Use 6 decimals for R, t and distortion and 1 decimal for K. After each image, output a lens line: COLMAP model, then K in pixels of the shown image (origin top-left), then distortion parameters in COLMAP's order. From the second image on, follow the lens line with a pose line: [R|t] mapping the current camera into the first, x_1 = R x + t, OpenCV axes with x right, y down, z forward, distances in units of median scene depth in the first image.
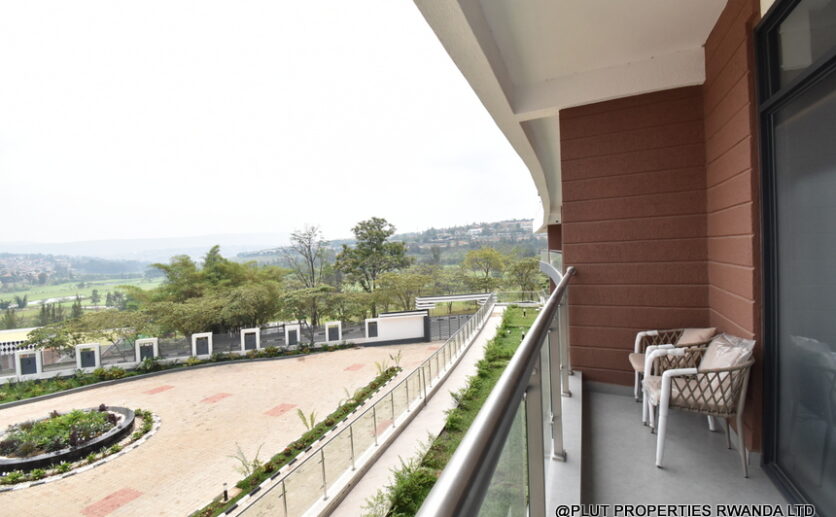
lens RADIAL K [[371.1, 0, 413.8], [0, 371.1, 258.6], [0, 0, 1]] dist [0.018164, -0.023434]
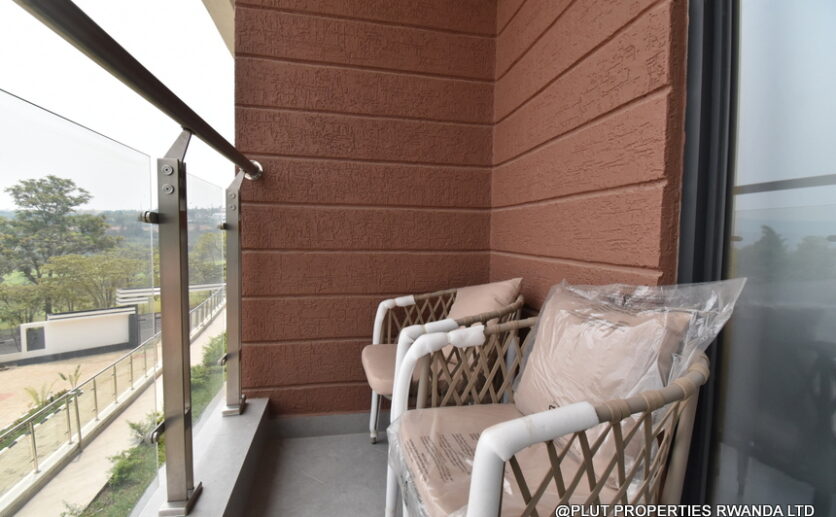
lens RADIAL K [[371.1, 0, 413.8], [0, 371.1, 258.6], [0, 0, 1]] dist [0.018164, -0.023434]
pose [[0.802626, 0.021751, 0.596086, 0.052480], [-0.035429, 0.999309, 0.011240, 0.020382], [-0.595429, -0.030140, 0.802842, 0.088697]]
